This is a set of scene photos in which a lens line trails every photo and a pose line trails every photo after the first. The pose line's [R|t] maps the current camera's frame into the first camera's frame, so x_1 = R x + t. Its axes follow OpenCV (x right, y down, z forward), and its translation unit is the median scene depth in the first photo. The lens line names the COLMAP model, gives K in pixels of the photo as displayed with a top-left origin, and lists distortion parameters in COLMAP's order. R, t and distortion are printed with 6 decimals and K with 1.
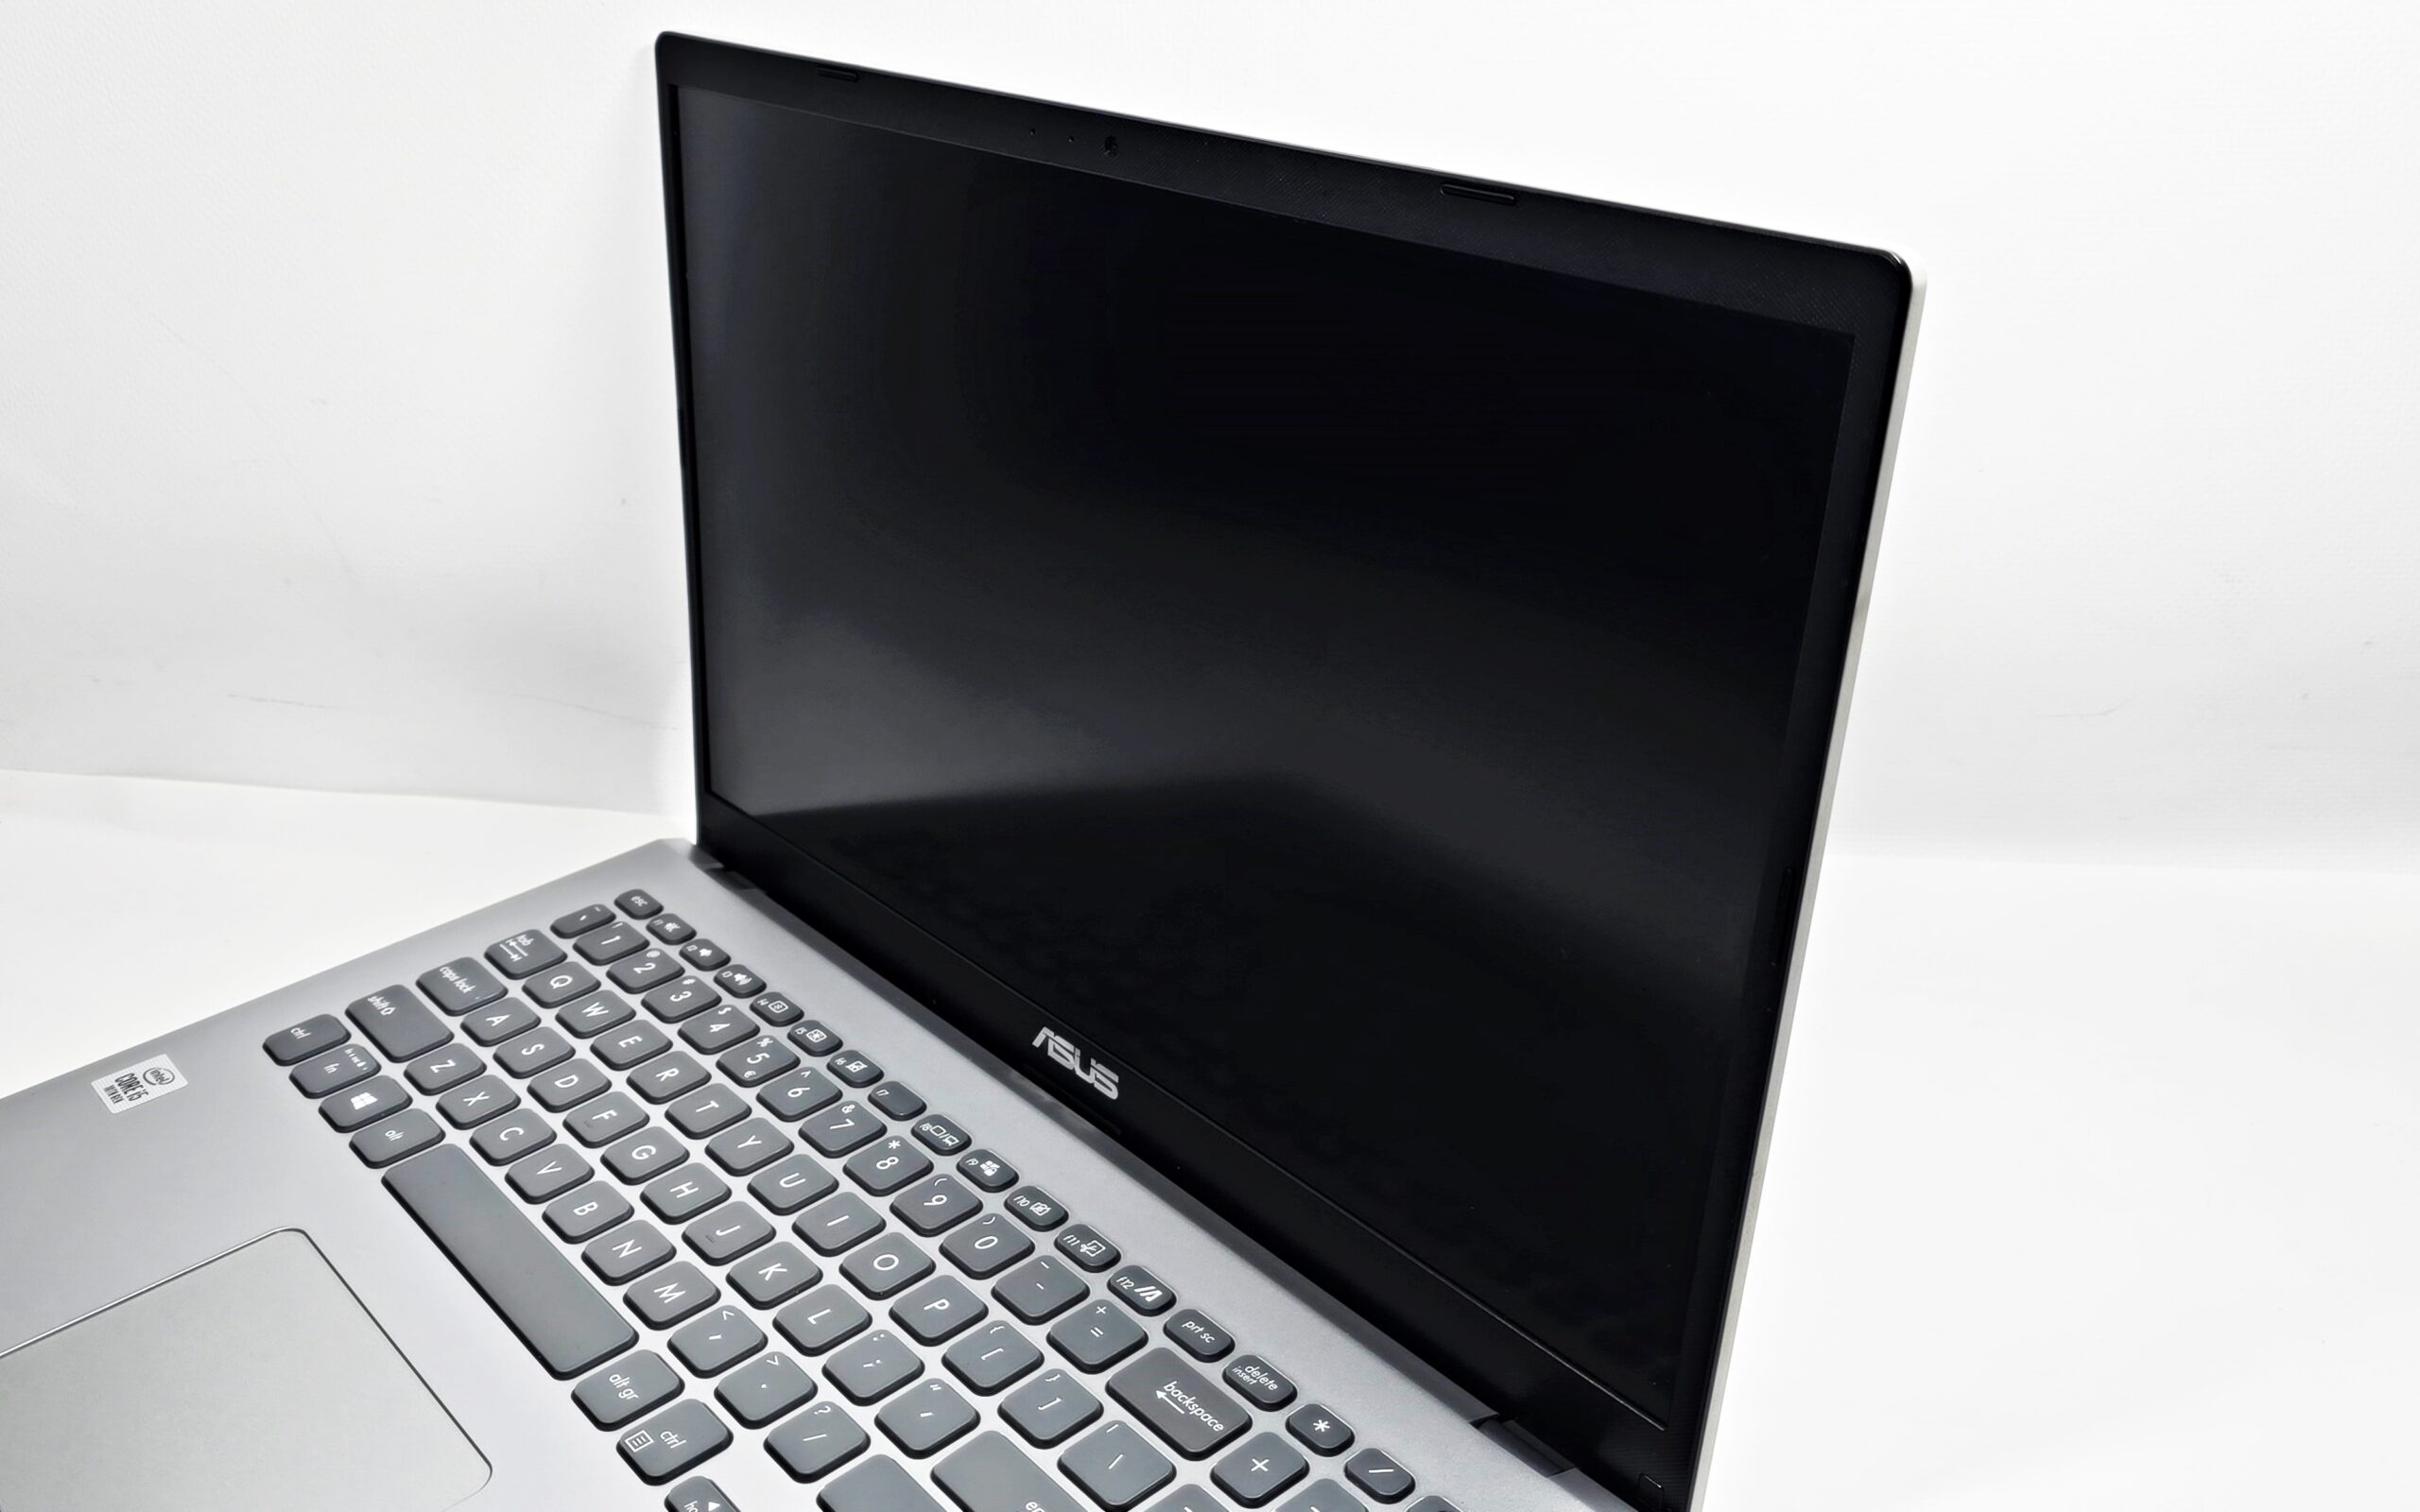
lens RADIAL K [[2187.7, 0, 1204.3], [0, 2187.7, 705.2], [0, 0, 1]] dist [0.002502, -0.000297]
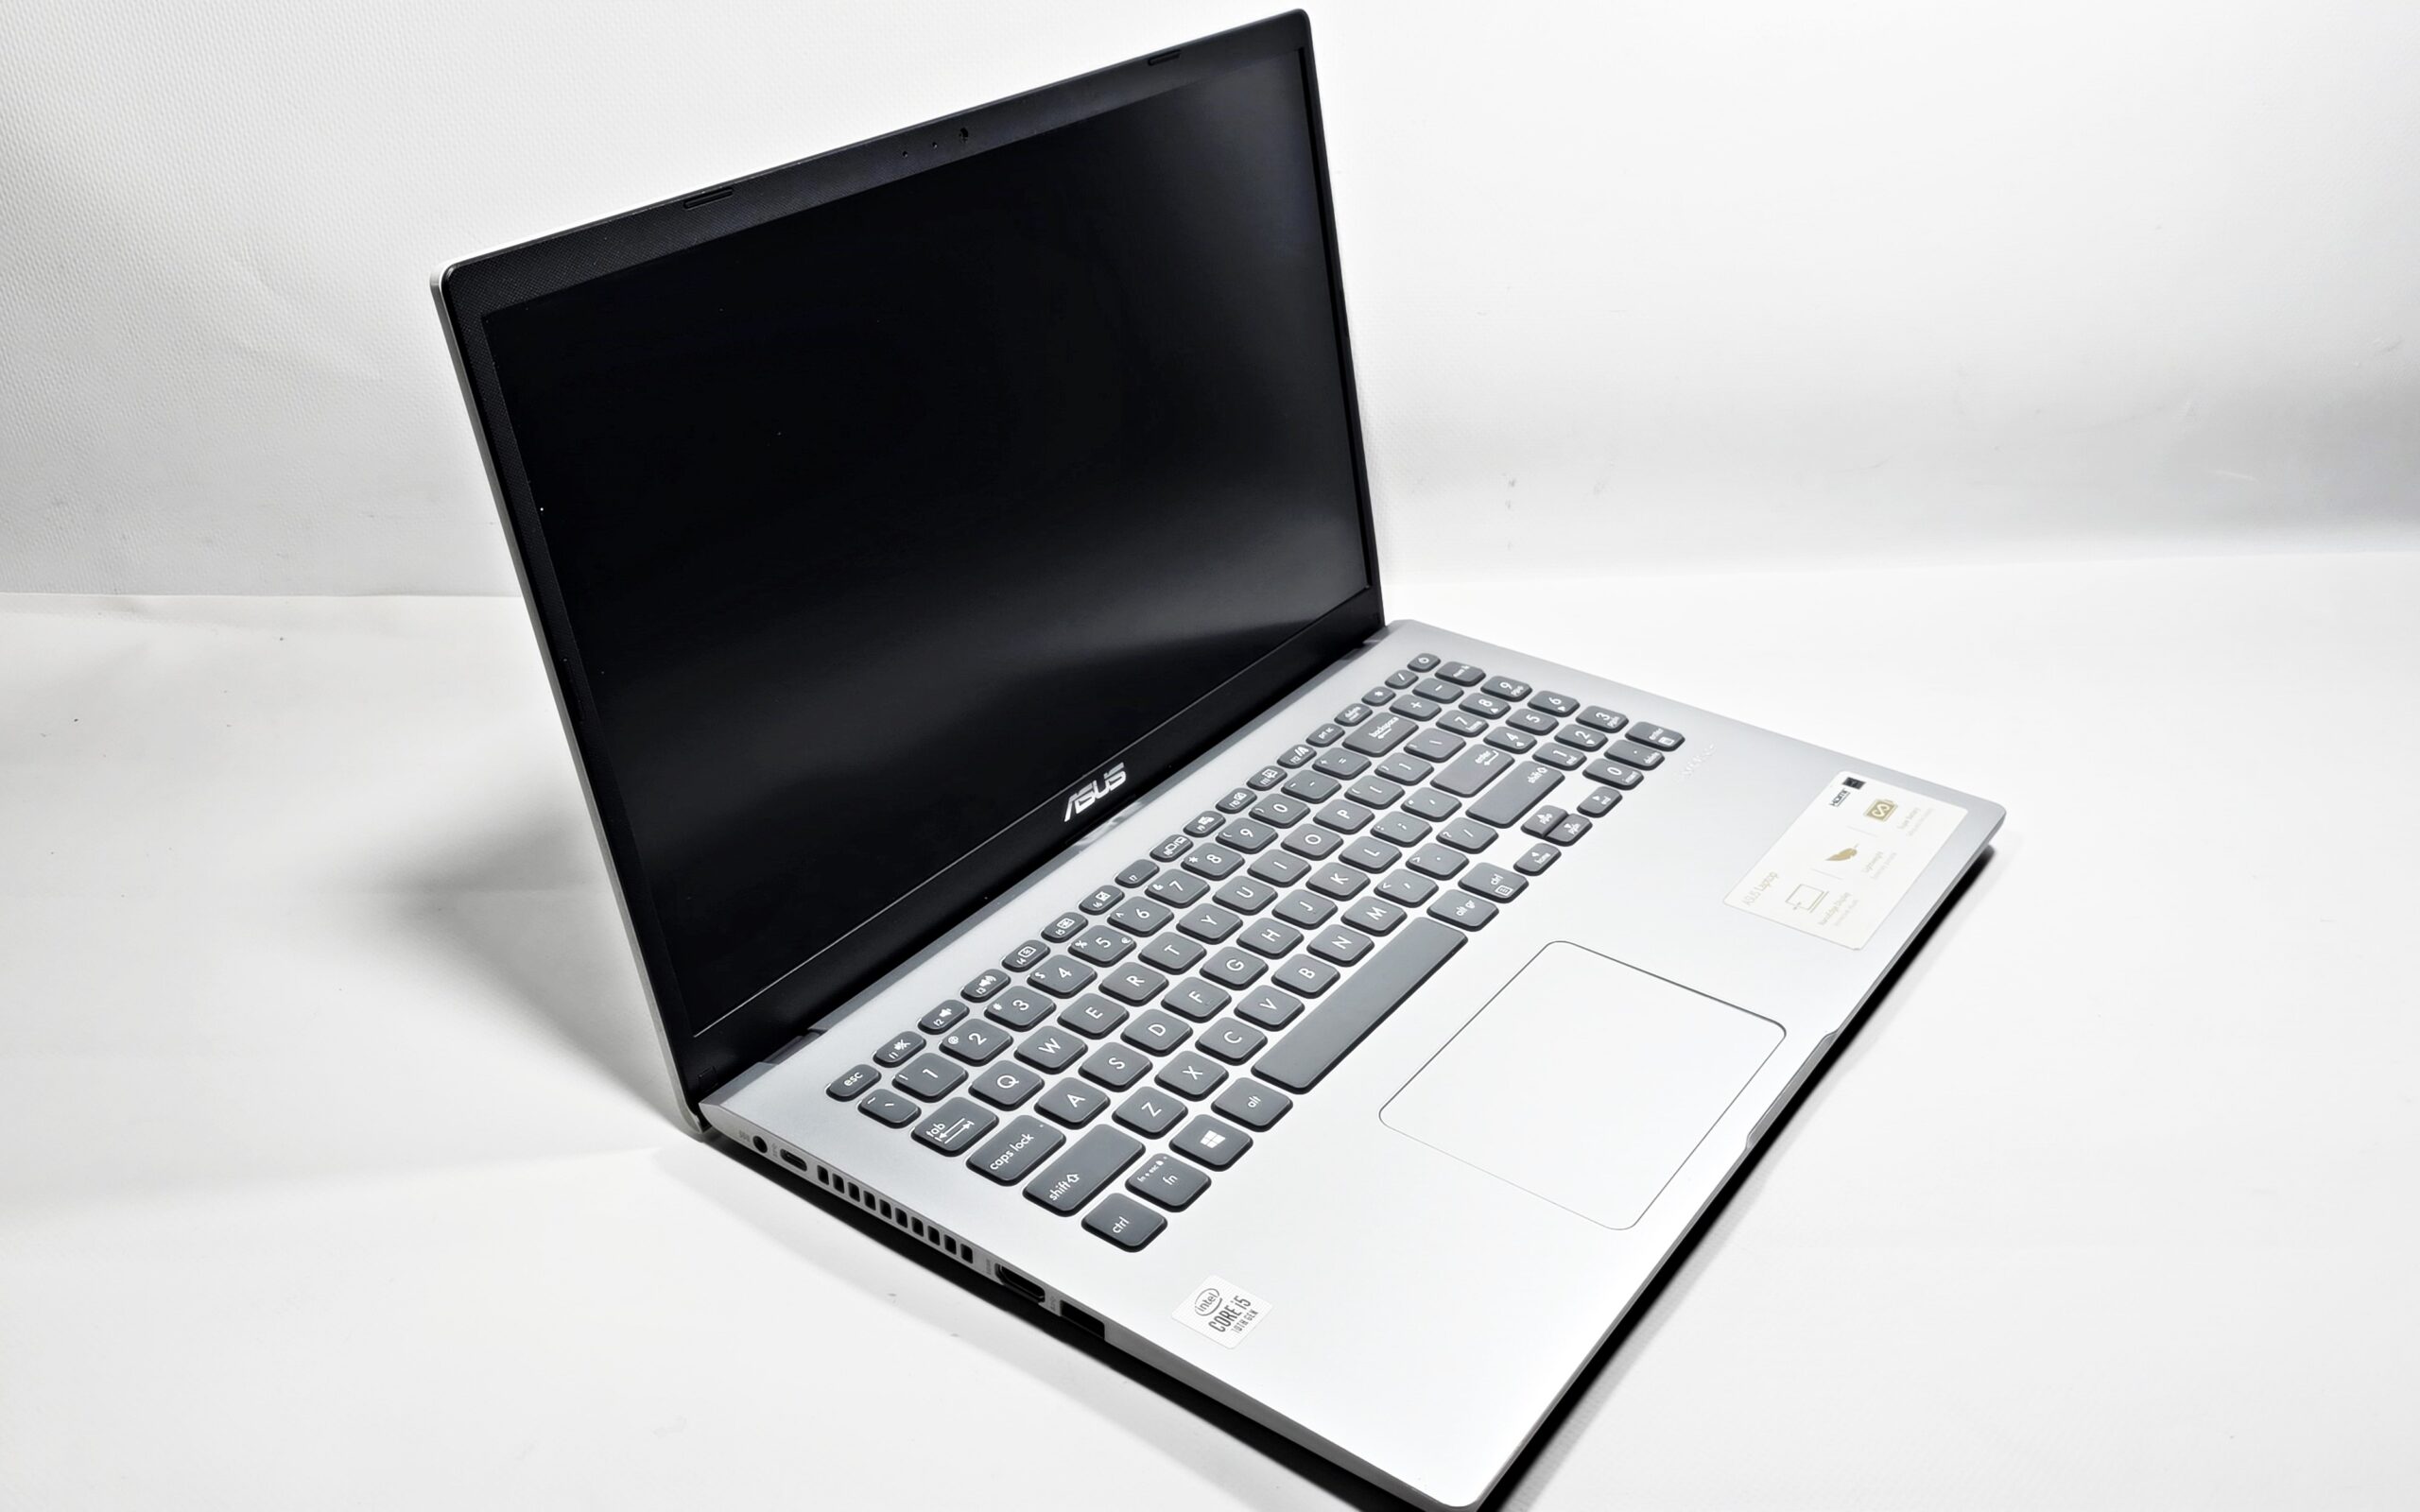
lens RADIAL K [[2218.6, 0, 1210.0], [0, 2218.6, 756.0], [0, 0, 1]] dist [0.186966, -0.586634]
pose [[-0.239847, -0.446056, 0.862269, -1.247550], [0.430815, 0.747043, 0.506285, -0.521401], [-0.869984, 0.492910, 0.012991, 0.888121]]
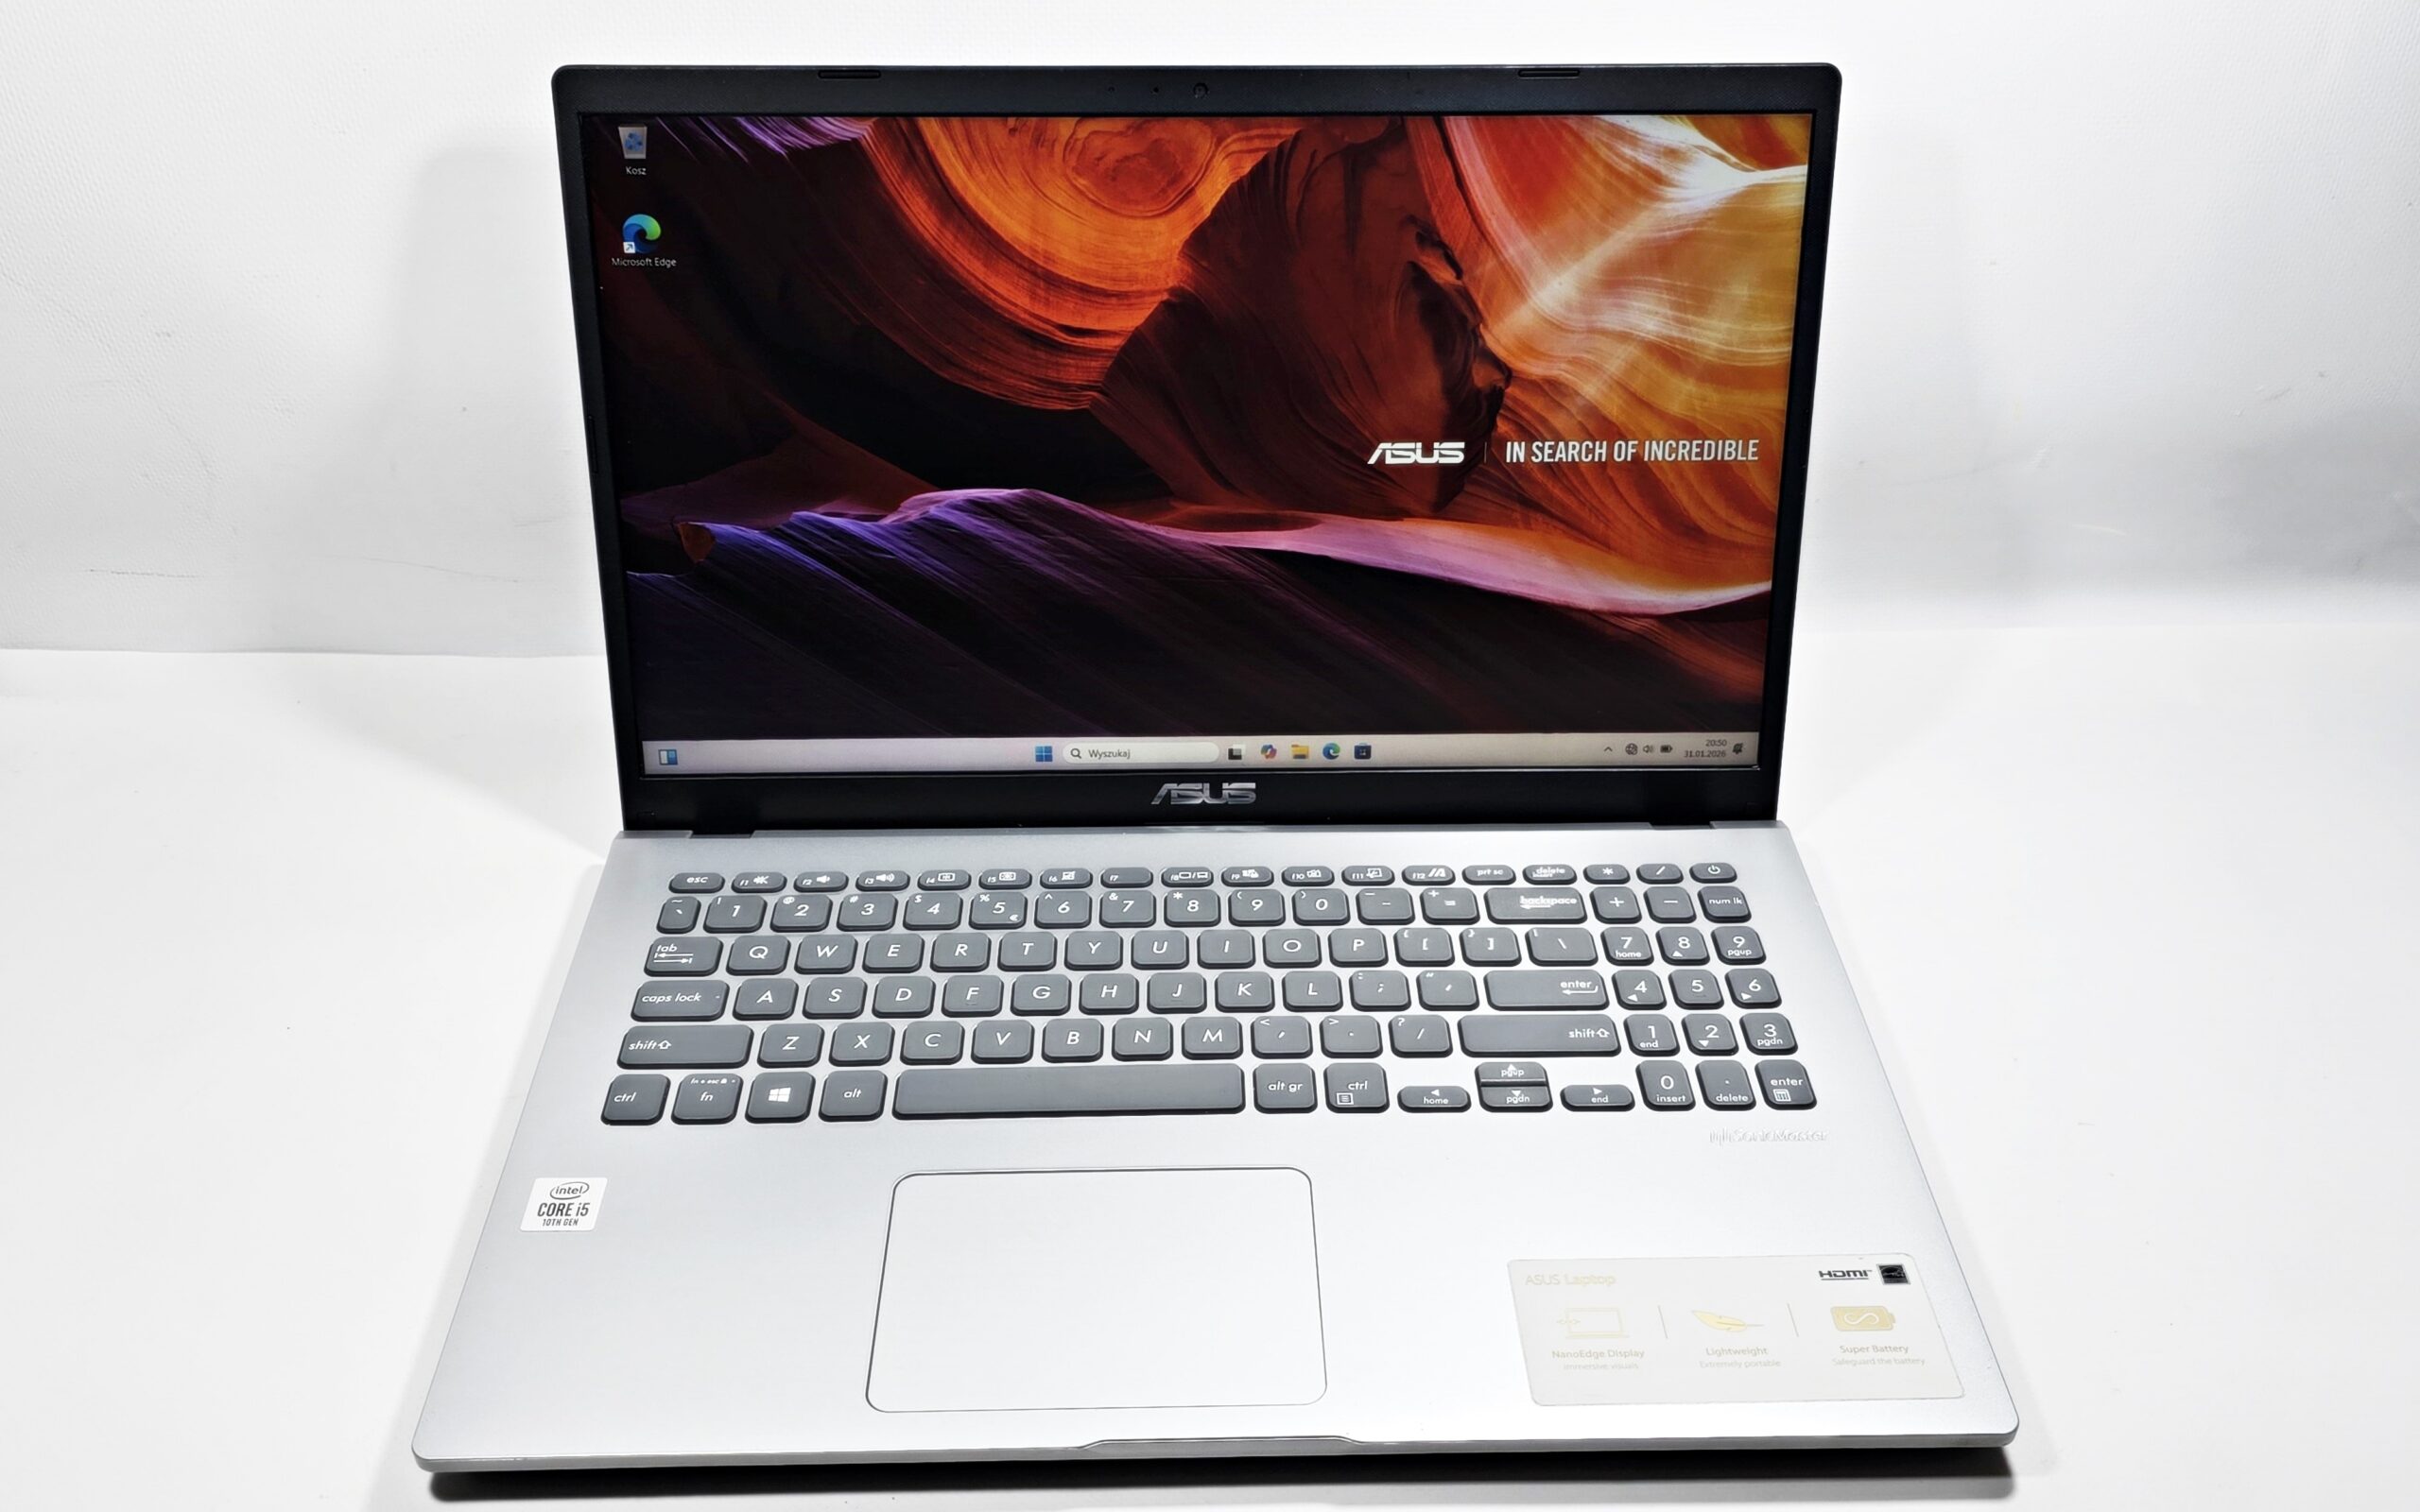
lens RADIAL K [[2218.6, 0, 1210.0], [0, 2218.6, 756.0], [0, 0, 1]] dist [0.186966, -0.586634]
pose [[0.632188, -0.389190, 0.669977, -0.924128], [0.306050, 0.919809, 0.245530, -0.181705], [-0.711809, 0.049825, 0.700604, 0.056336]]
